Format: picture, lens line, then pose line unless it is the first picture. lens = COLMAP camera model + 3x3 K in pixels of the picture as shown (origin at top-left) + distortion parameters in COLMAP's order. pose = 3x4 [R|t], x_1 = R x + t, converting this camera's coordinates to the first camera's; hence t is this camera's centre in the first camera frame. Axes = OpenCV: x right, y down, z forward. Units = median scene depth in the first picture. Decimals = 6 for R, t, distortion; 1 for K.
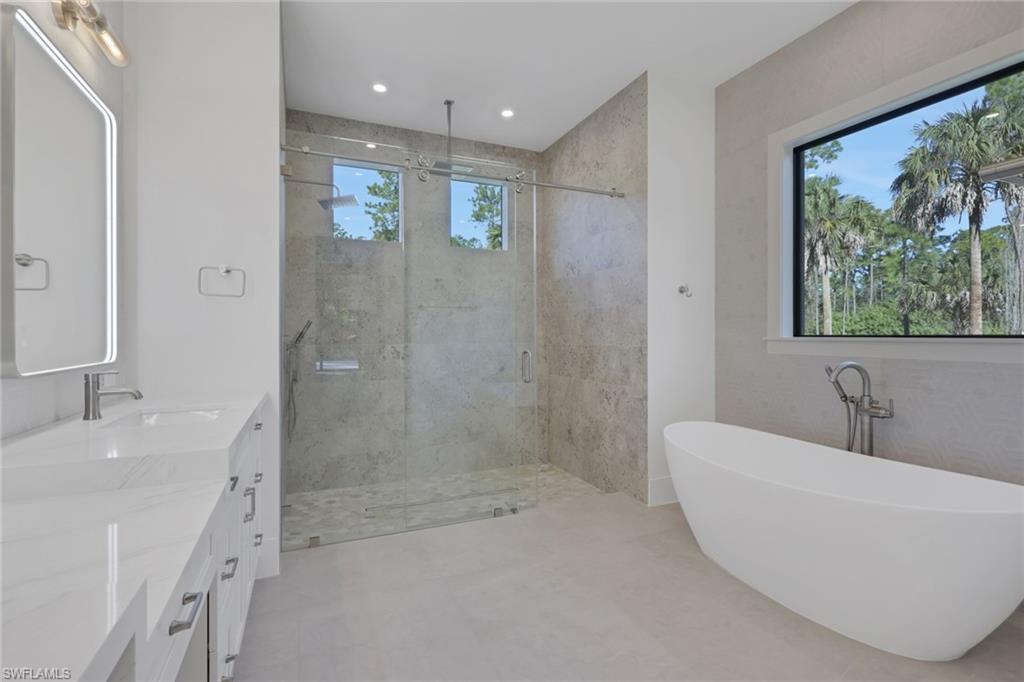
lens RADIAL K [[477.7, 0, 514.1], [0, 477.7, 337.6], [0, 0, 1]] dist [0.000168, 0.001246]
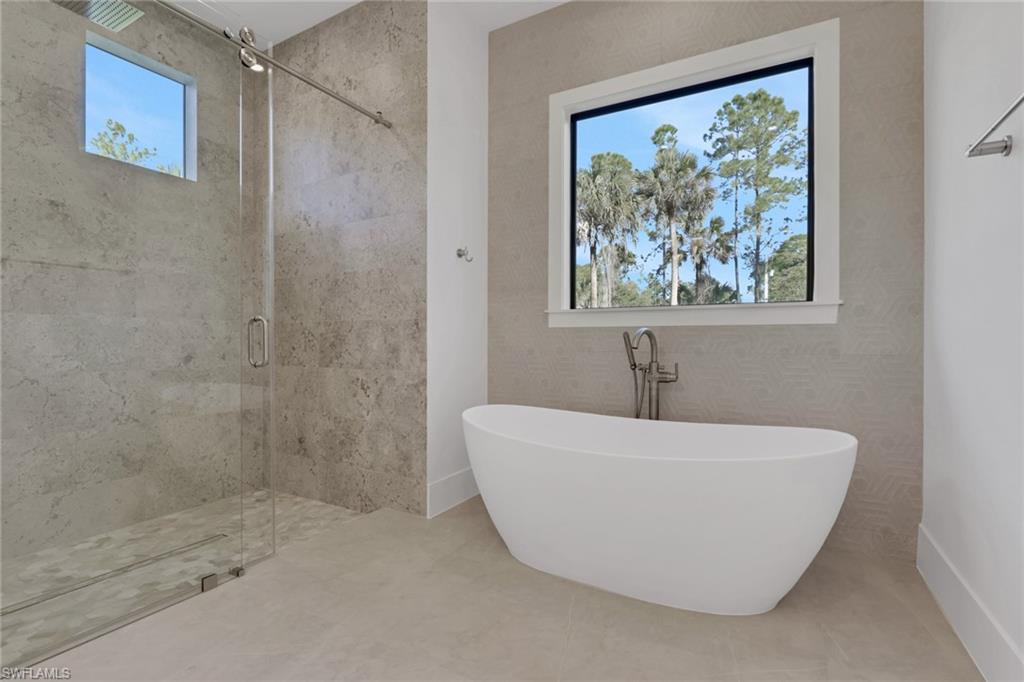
lens RADIAL K [[477.7, 0, 510.0], [0, 477.7, 344.1], [0, 0, 1]] dist [0.000168, 0.001246]
pose [[0.801754, 0.000536, 0.597654, -0.078049], [0.000643, 0.999998, -0.001760, 0.058715], [-0.597654, 0.001795, 0.801752, 0.253924]]
